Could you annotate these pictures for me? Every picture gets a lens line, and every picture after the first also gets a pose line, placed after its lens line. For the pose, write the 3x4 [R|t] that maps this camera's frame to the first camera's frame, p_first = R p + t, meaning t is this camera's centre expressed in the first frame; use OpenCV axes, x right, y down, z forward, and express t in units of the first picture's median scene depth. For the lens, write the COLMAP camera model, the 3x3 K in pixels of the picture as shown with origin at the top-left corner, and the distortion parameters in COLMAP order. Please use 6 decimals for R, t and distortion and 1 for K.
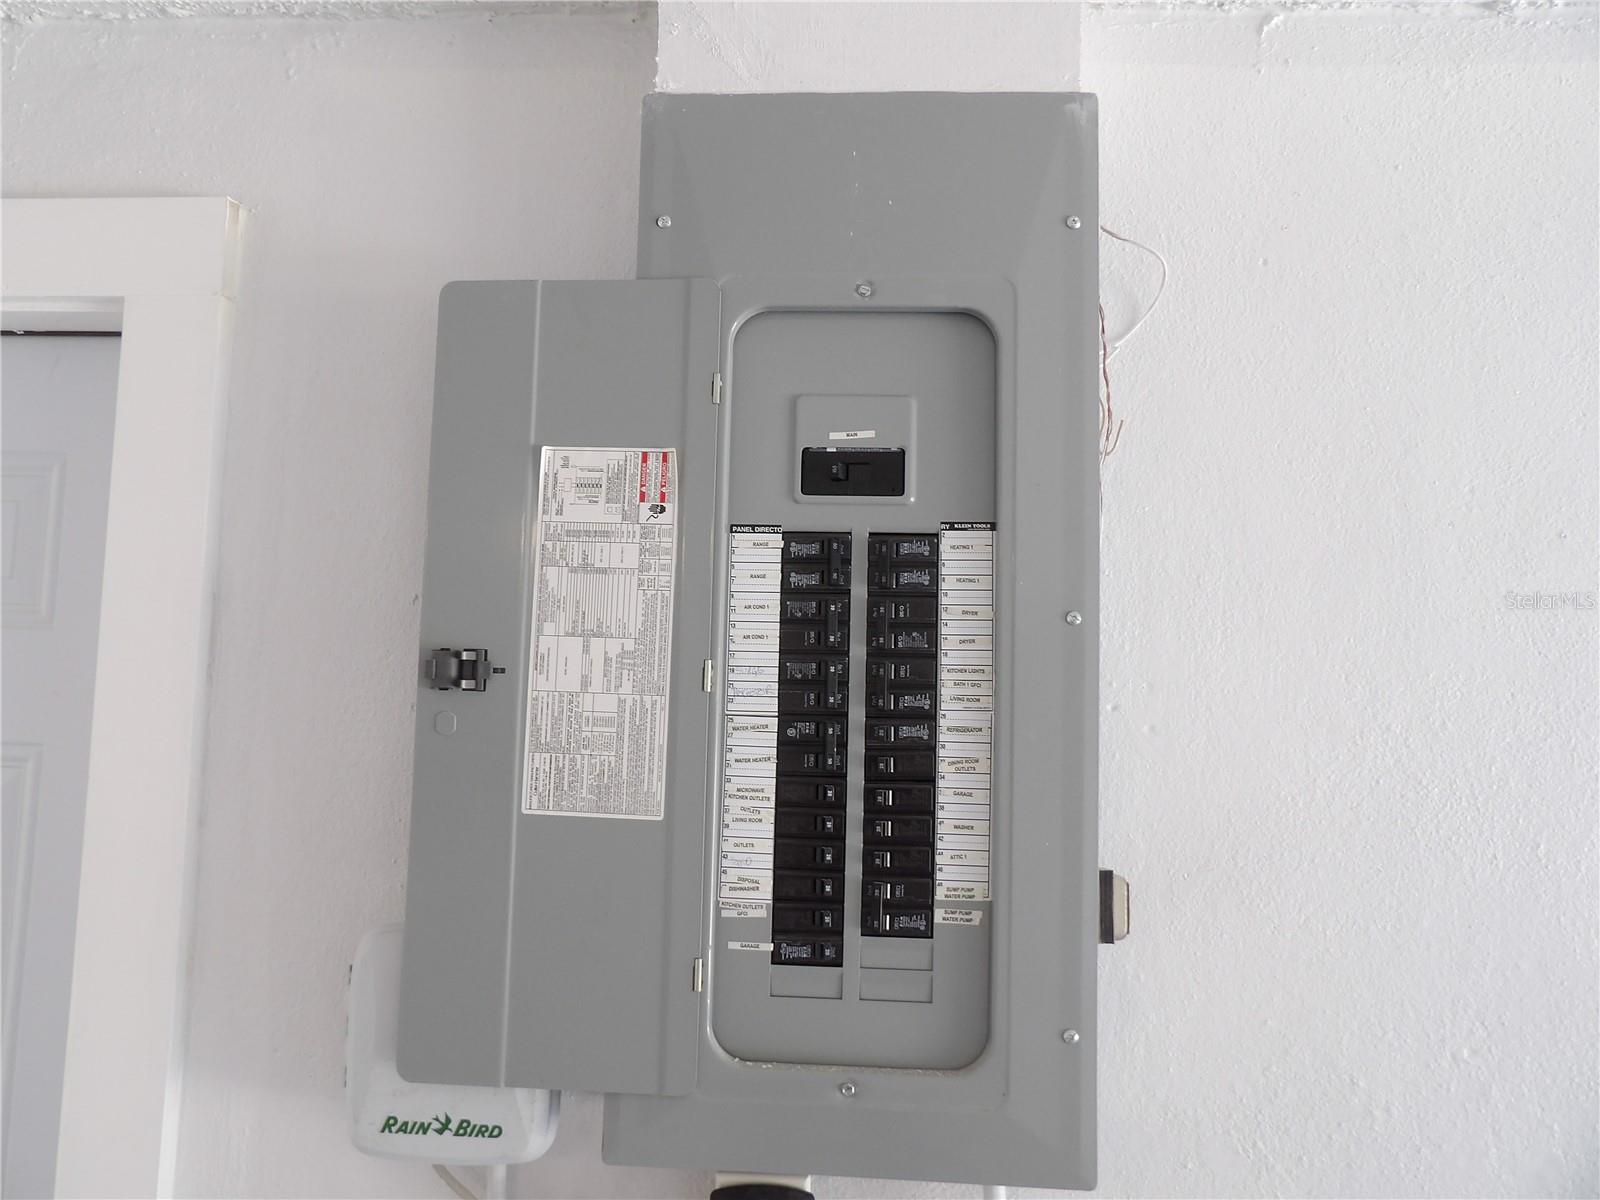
lens RADIAL K [[1156.6, 0, 804.0], [0, 1156.6, 599.0], [0, 0, 1]] dist [-0.031677, 0.034333]
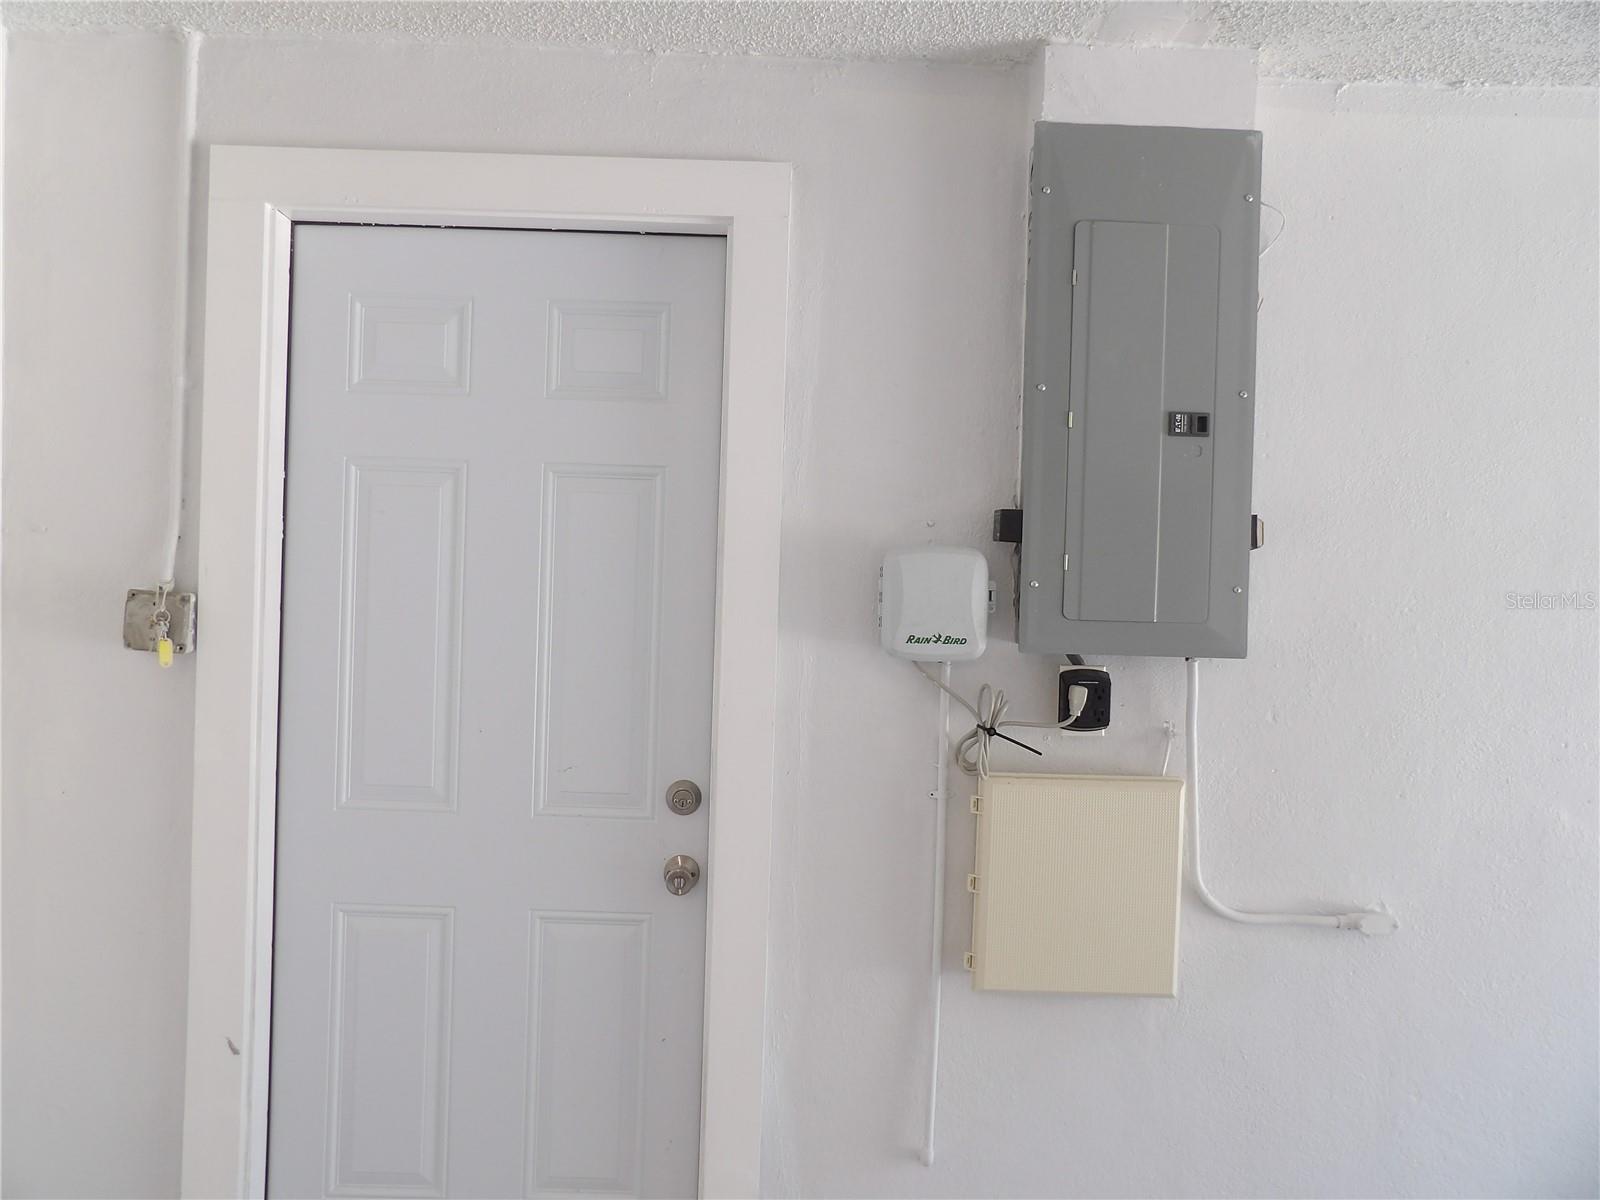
lens RADIAL K [[1156.6, 0, 795.8], [0, 1156.6, 598.7], [0, 0, 1]] dist [-0.031677, 0.034333]
pose [[0.996910, 0.001426, 0.078544, -0.731341], [-0.010275, 0.993613, 0.112373, 0.154181], [-0.077883, -0.112833, 0.990557, -1.034475]]
